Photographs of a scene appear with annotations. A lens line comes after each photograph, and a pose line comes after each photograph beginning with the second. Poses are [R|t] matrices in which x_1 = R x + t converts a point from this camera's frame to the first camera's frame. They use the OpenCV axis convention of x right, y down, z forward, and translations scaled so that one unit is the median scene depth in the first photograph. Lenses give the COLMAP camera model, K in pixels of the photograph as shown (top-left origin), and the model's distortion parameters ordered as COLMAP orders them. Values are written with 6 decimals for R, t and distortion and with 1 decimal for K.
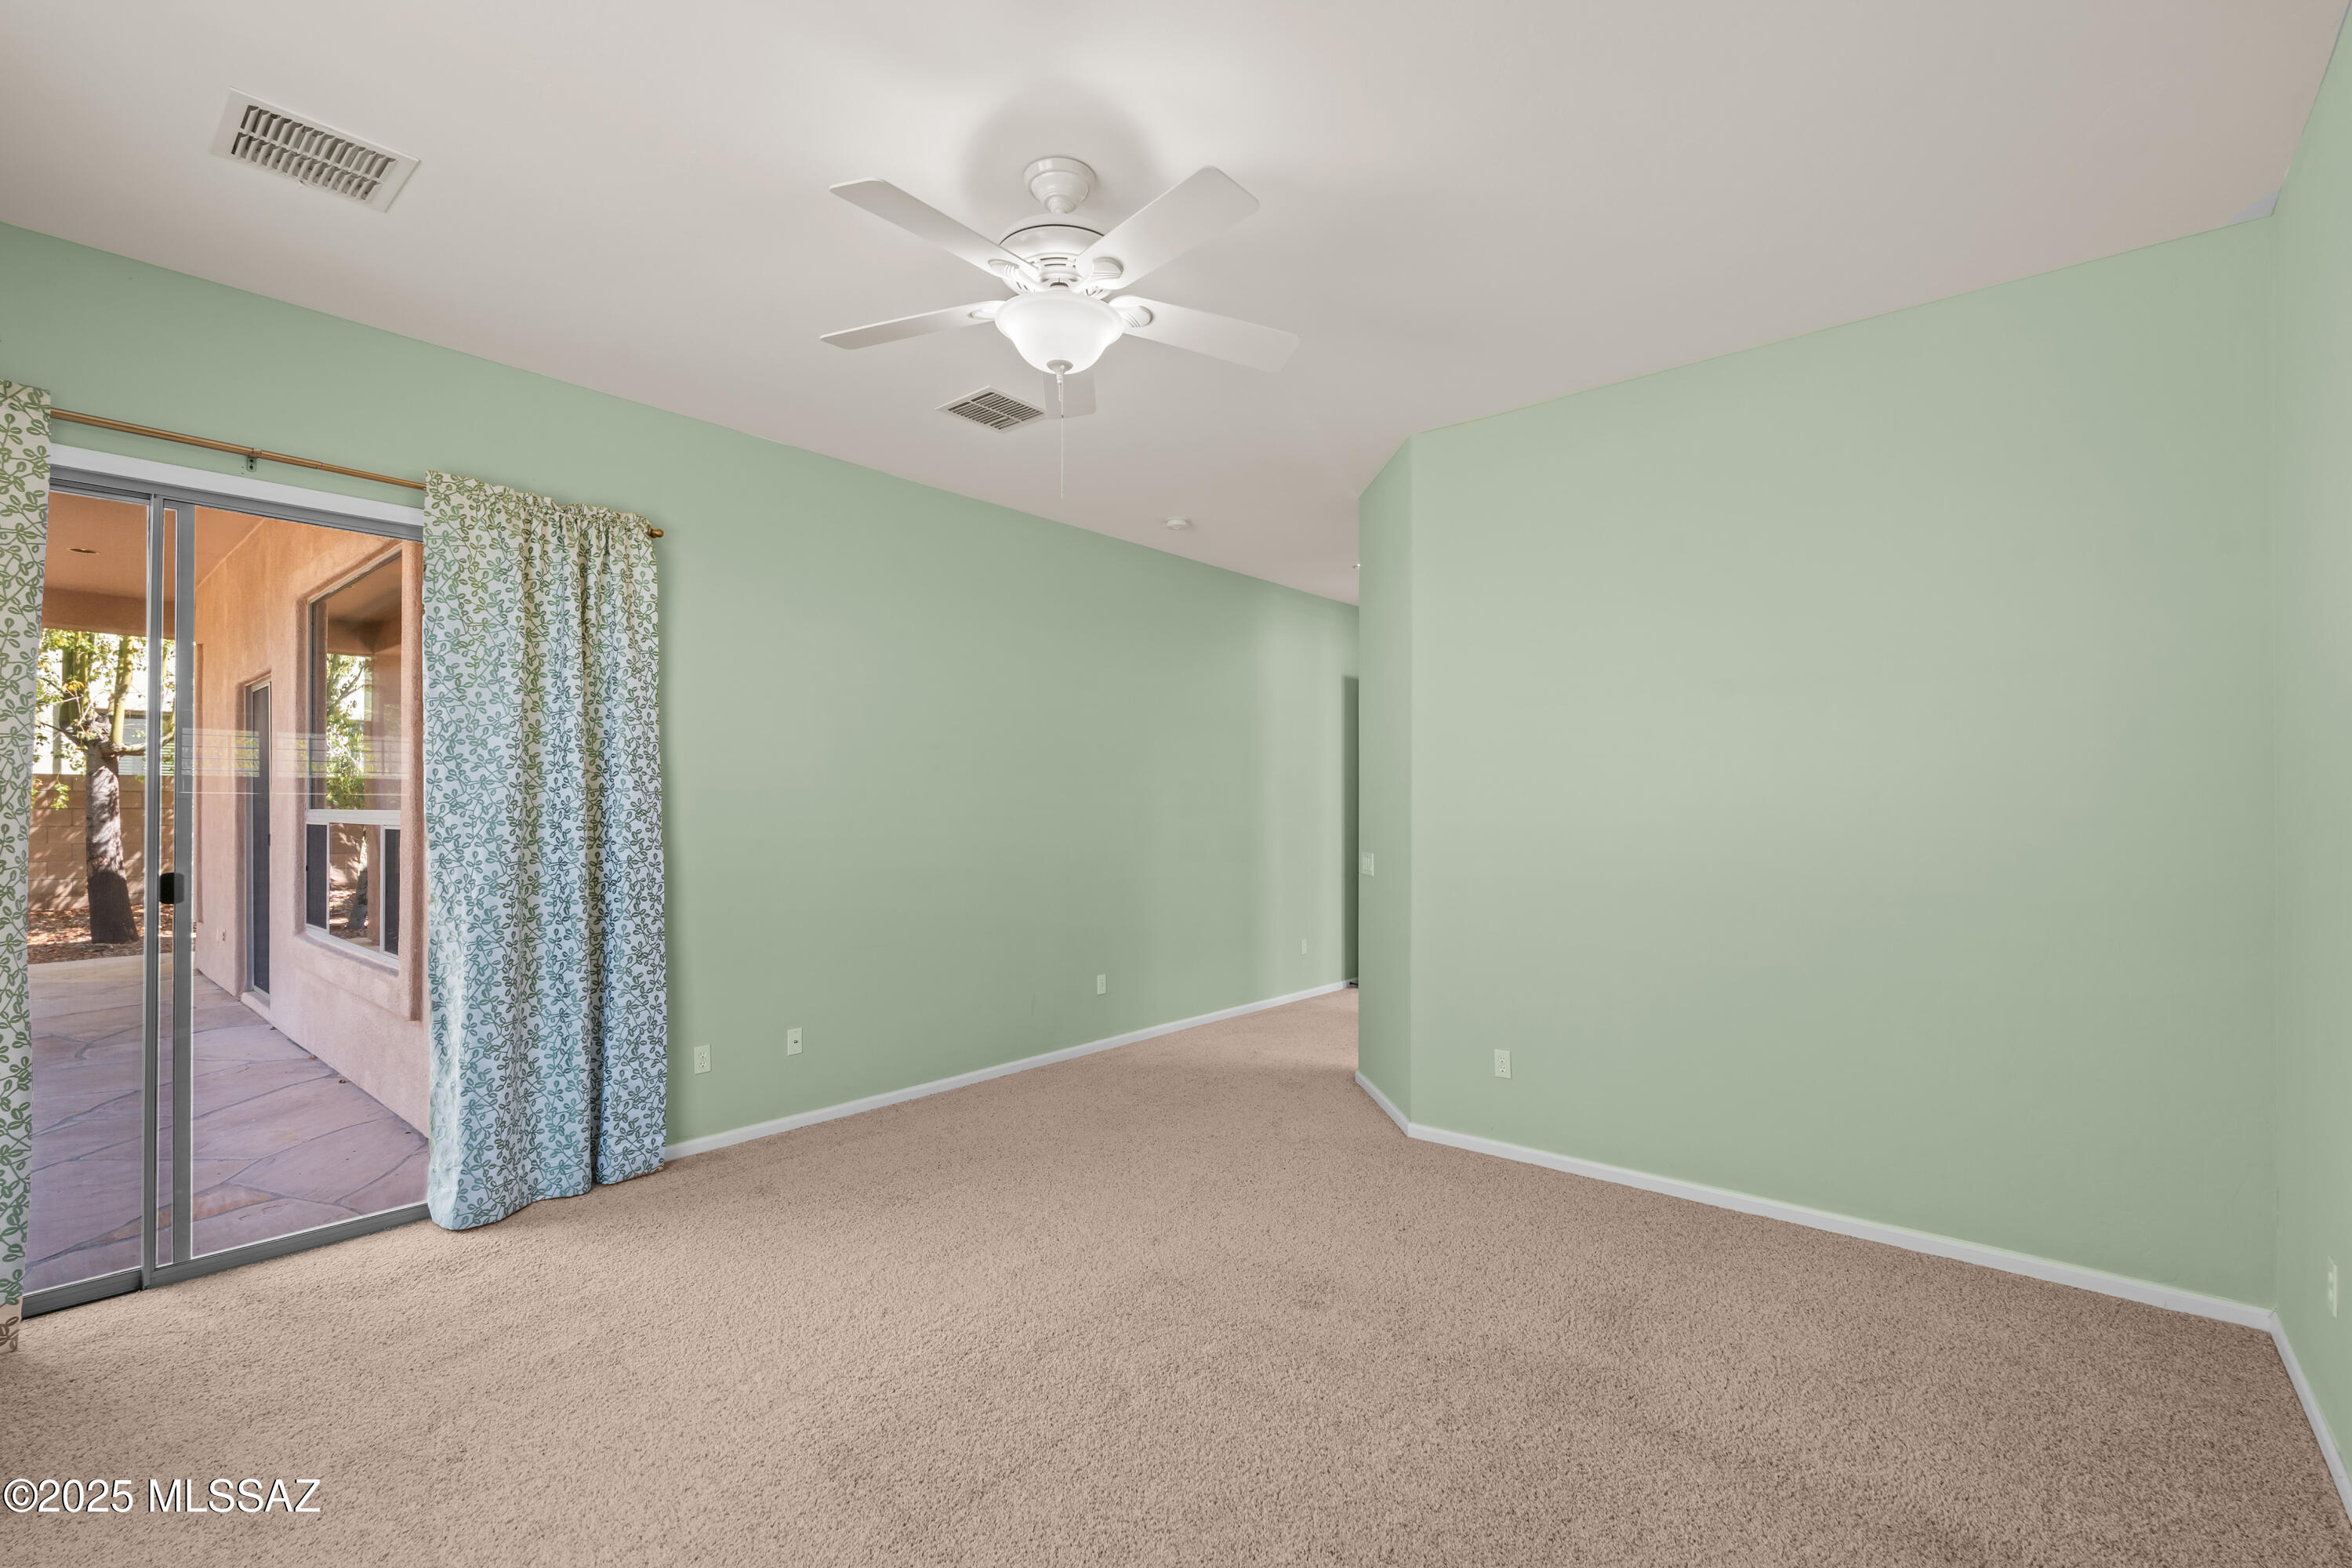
lens RADIAL K [[1046.8, 0, 1176.0], [0, 1046.8, 790.1], [0, 0, 1]] dist [-0.002128, 0.000706]
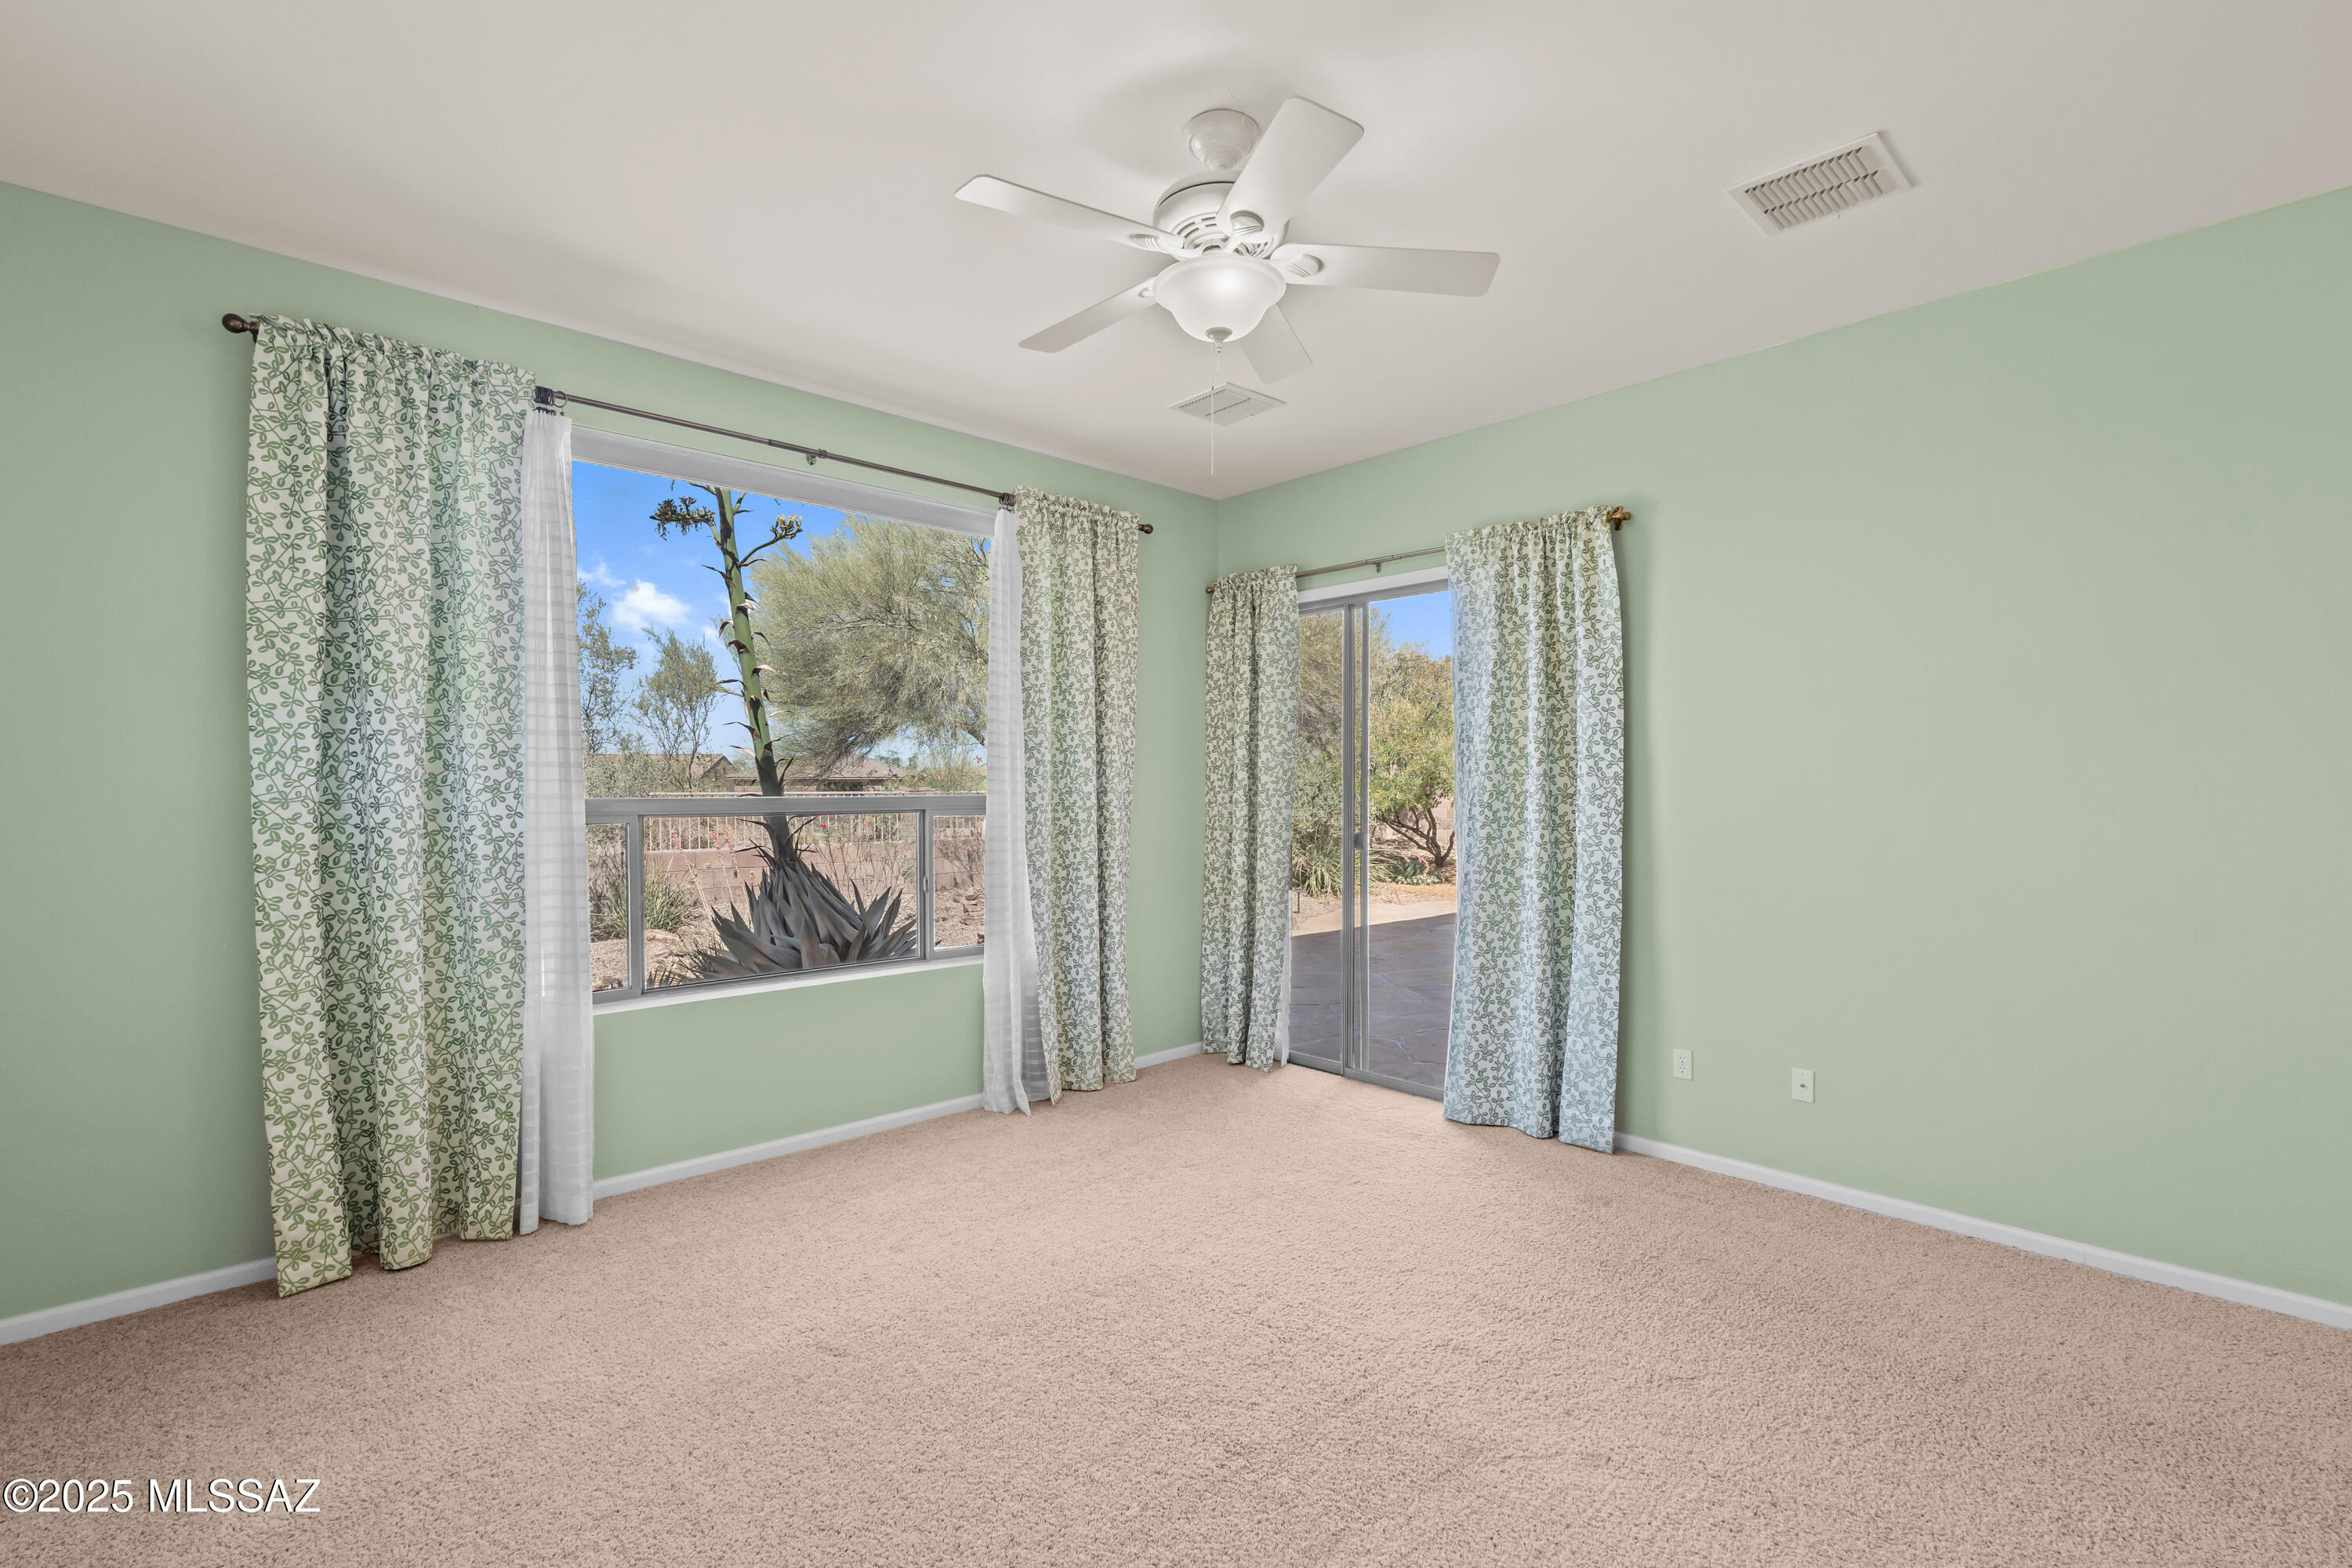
lens RADIAL K [[1046.8, 0, 1183.8], [0, 1046.8, 806.6], [0, 0, 1]] dist [-0.002128, 0.000706]
pose [[-0.098921, 0.006989, -0.995071, 0.565365], [0.002822, 0.999973, 0.006743, 0.023237], [0.995091, -0.002141, -0.098938, 0.717449]]
